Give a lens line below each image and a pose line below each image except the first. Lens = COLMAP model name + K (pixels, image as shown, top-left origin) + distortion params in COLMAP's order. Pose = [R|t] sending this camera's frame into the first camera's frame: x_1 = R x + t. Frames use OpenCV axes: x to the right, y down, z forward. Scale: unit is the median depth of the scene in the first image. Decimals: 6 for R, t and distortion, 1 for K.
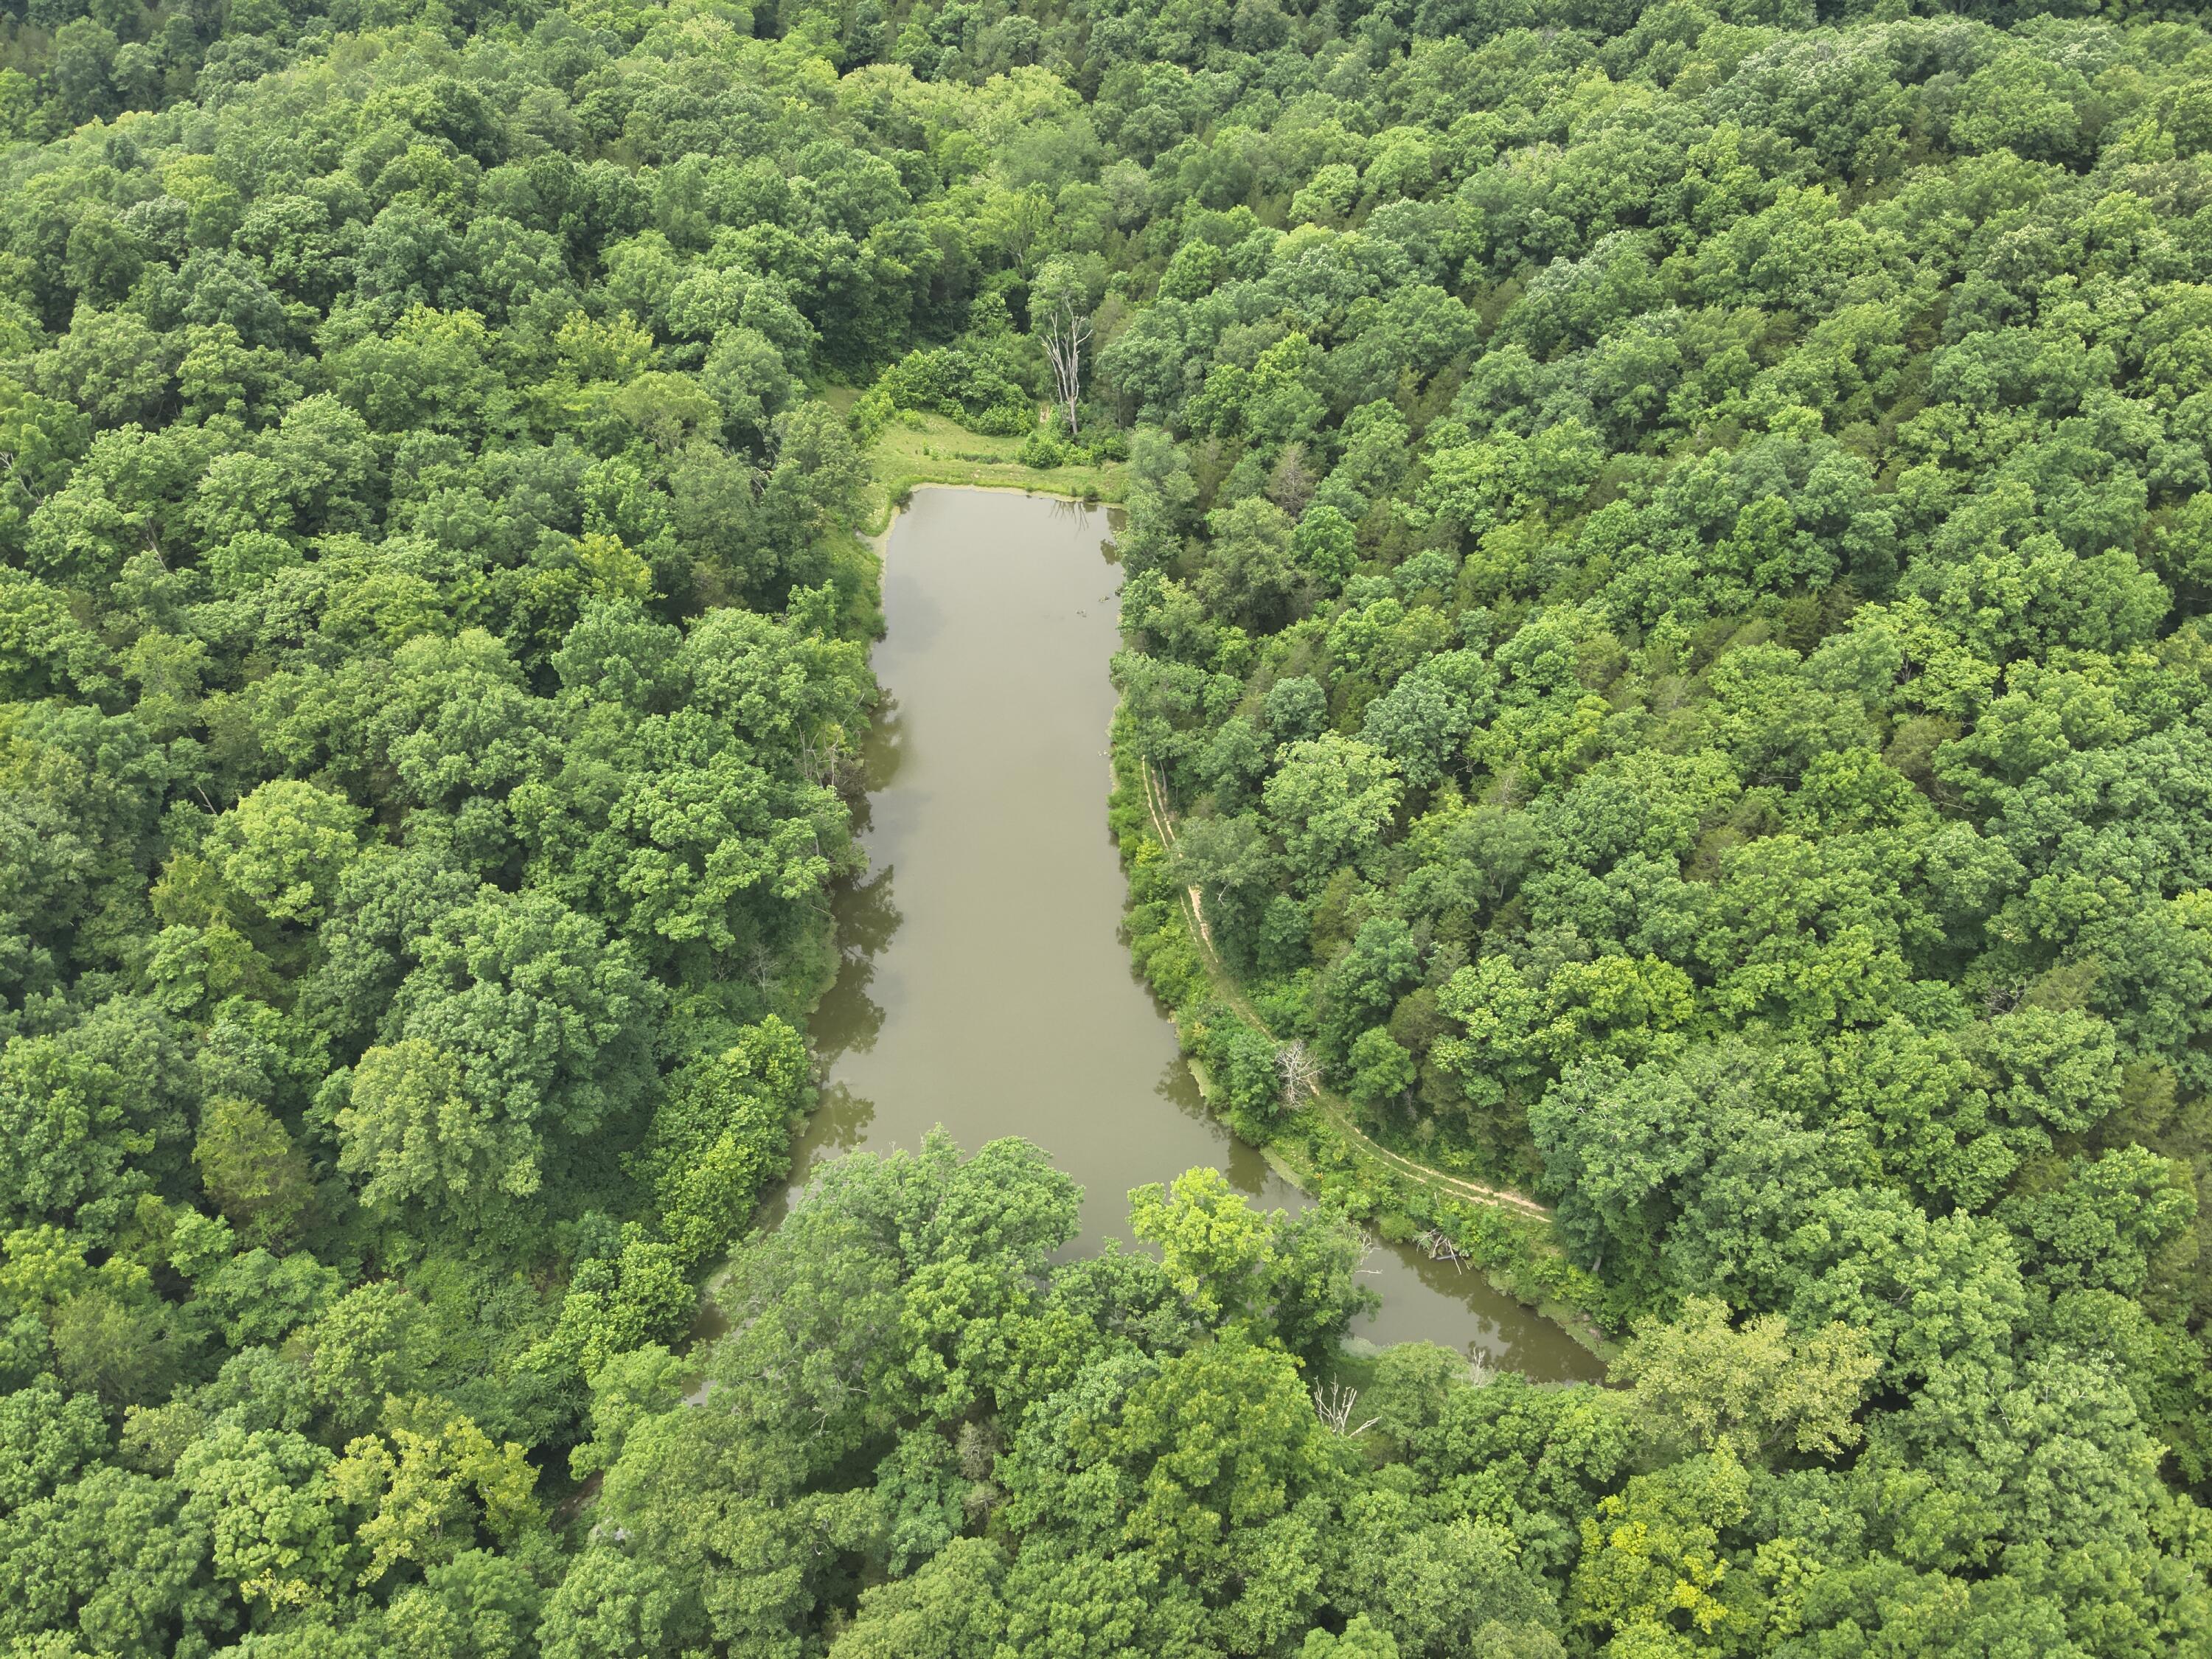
lens RADIAL K [[1558.7, 0, 1061.9], [0, 1558.7, 792.7], [0, 0, 1]] dist [0.086954, -0.165123]
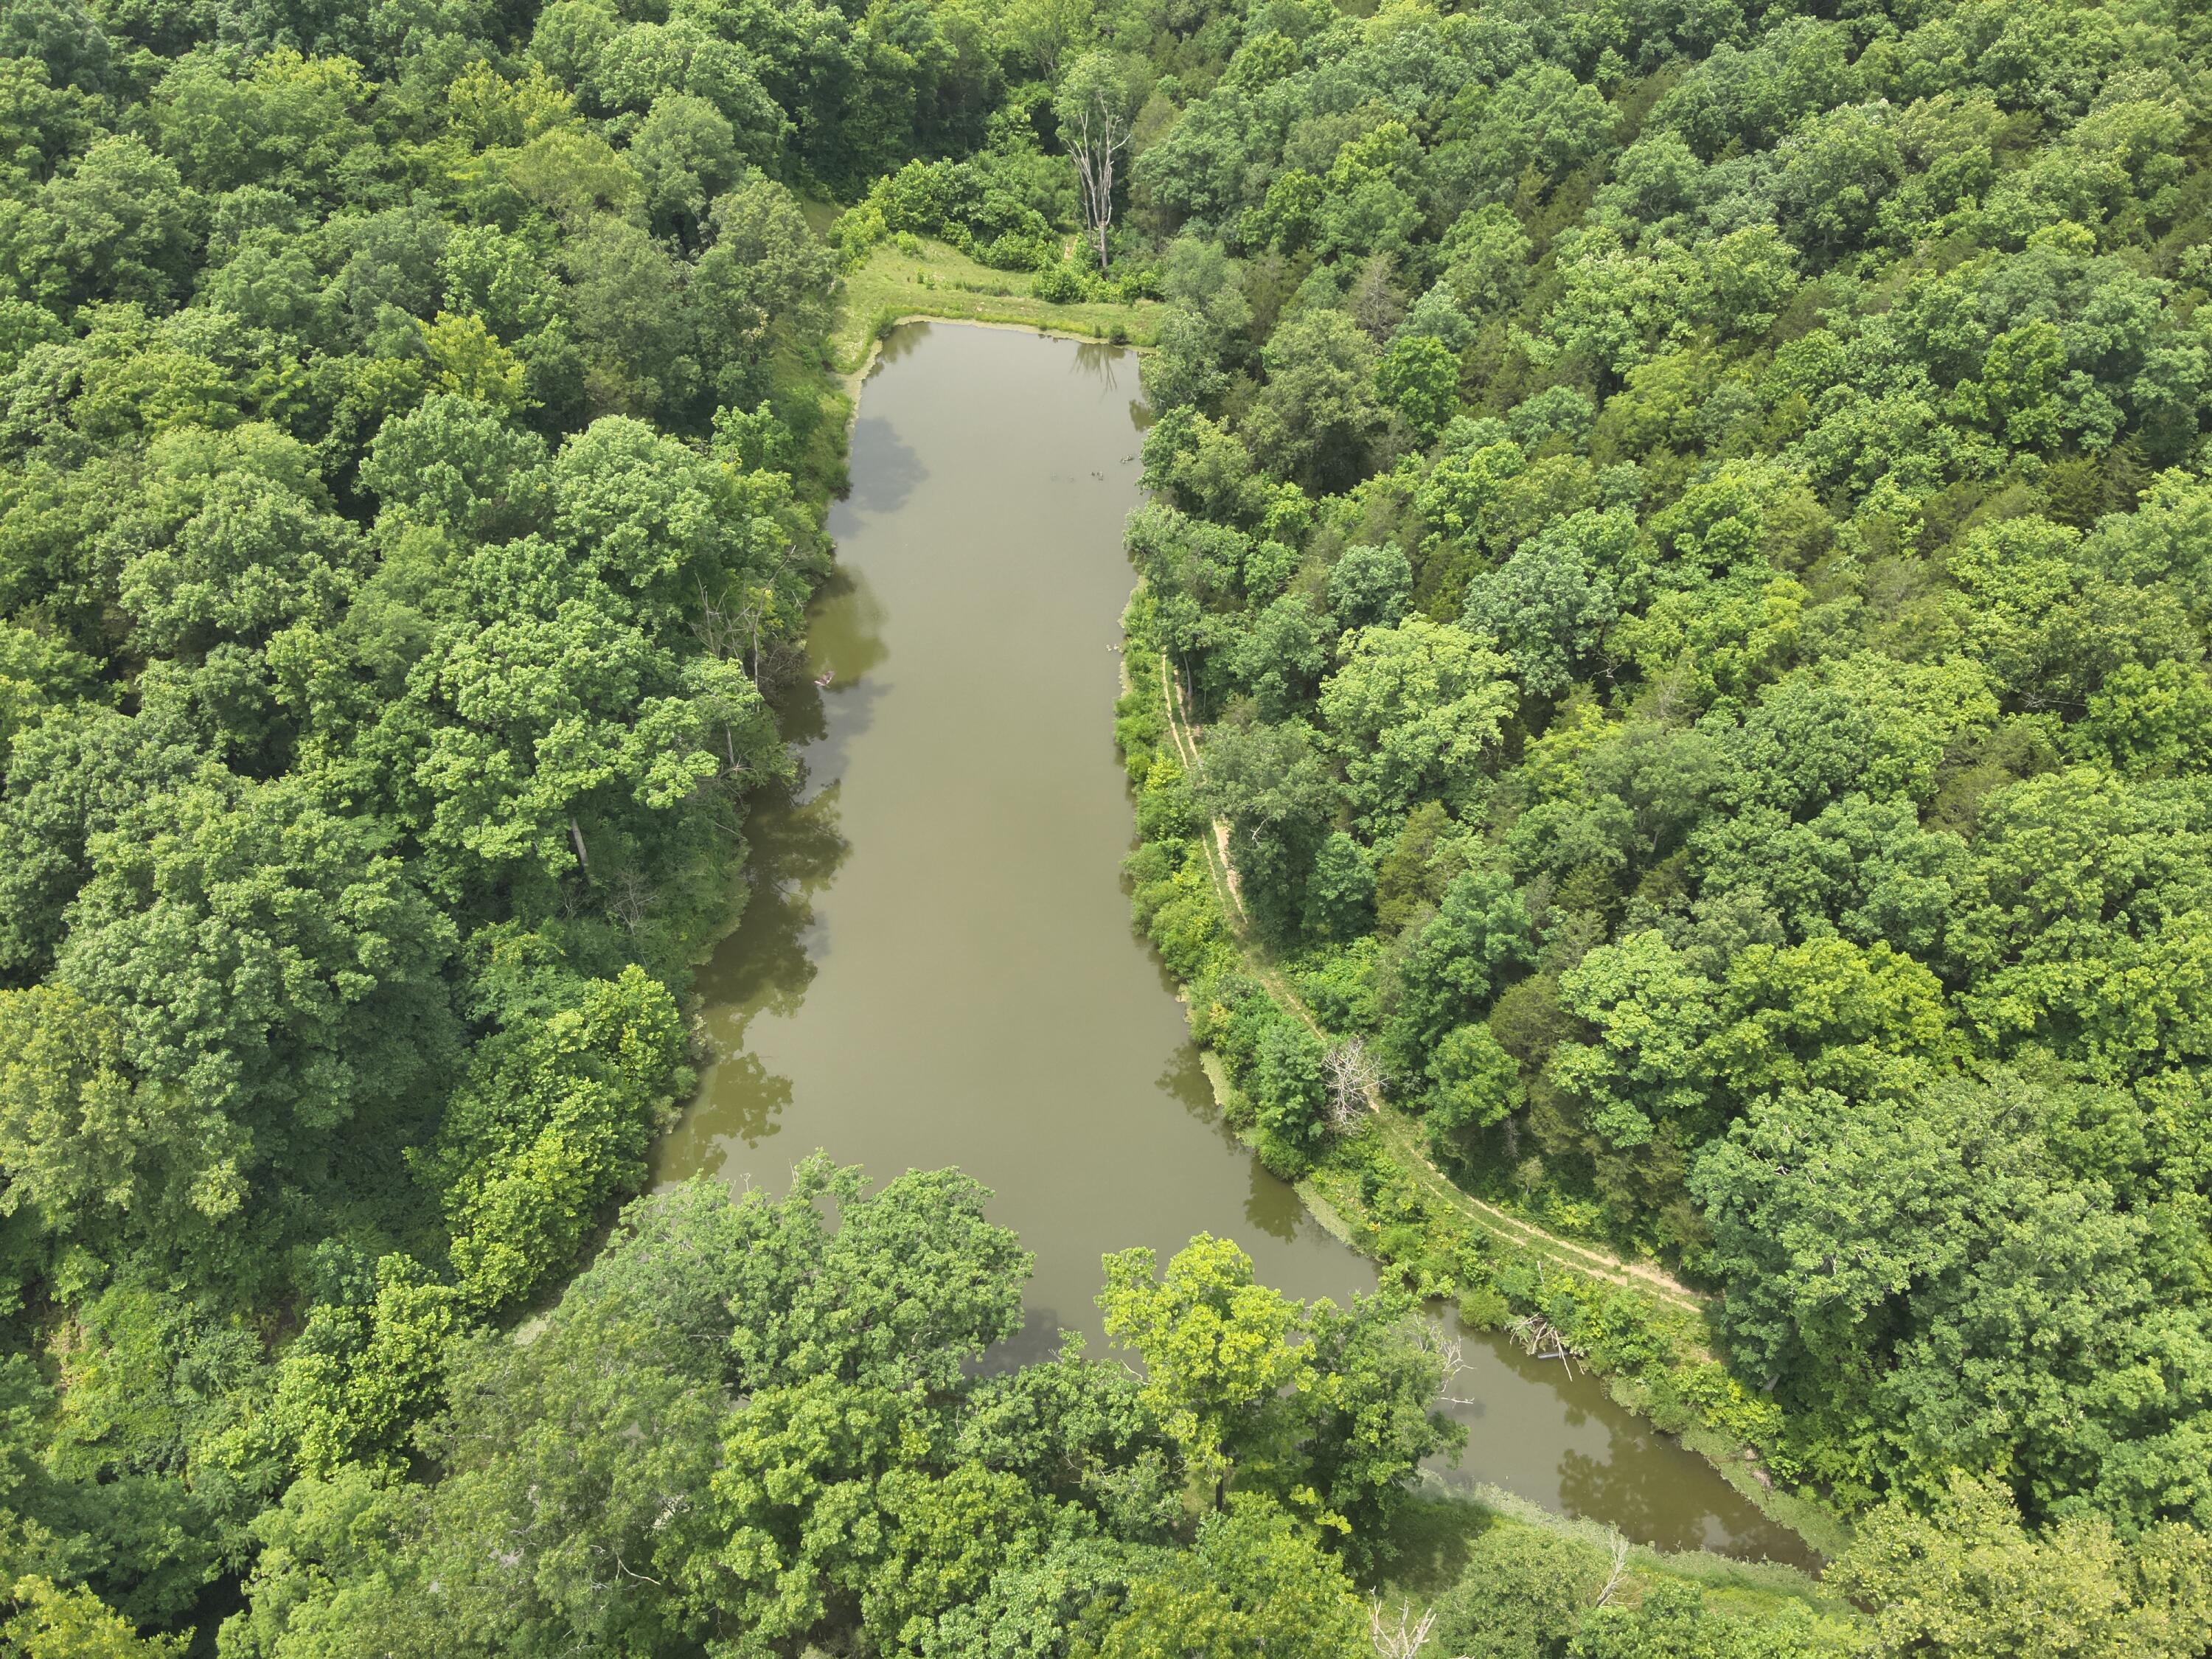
lens RADIAL K [[1565.6, 0, 1110.0], [0, 1565.6, 837.3], [0, 0, 1]] dist [0.092483, -0.163346]
pose [[0.998776, 0.047053, 0.015264, 0.021971], [-0.047914, 0.996926, 0.061990, 0.026061], [-0.012301, -0.062646, 0.997960, 0.269514]]
